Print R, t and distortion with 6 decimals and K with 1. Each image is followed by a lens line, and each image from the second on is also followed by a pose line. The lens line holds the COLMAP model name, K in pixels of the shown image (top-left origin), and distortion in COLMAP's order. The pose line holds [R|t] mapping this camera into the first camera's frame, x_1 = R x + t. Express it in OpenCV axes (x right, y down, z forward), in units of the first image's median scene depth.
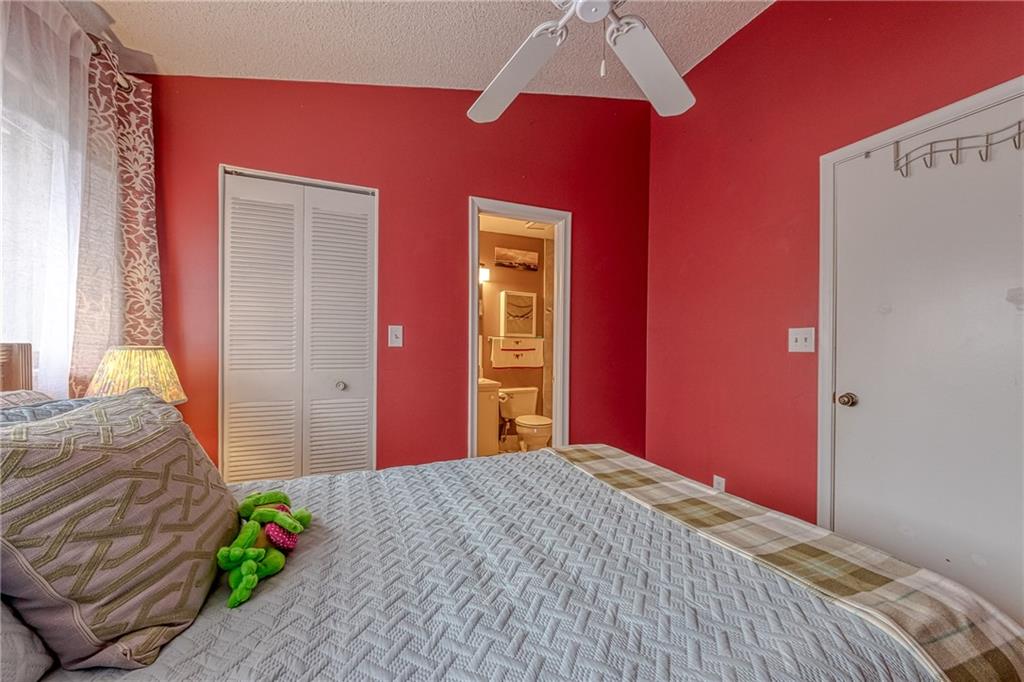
lens RADIAL K [[397.4, 0, 511.9], [0, 397.4, 353.9], [0, 0, 1]] dist [-0.002830, -0.000543]
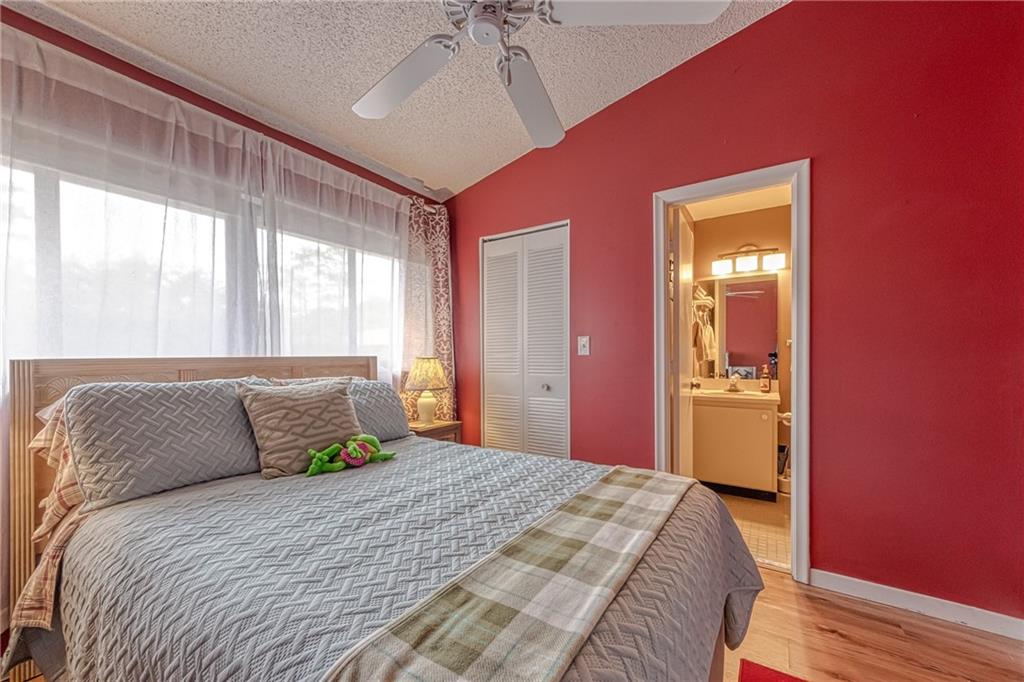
lens RADIAL K [[394.7, 0, 512.5], [0, 394.7, 363.2], [0, 0, 1]] dist [-0.000580, -0.000326]
pose [[0.554135, 0.005646, -0.832408, 0.694829], [-0.002795, 0.999984, 0.004922, -0.000600], [0.832422, -0.000400, 0.554142, 0.293317]]
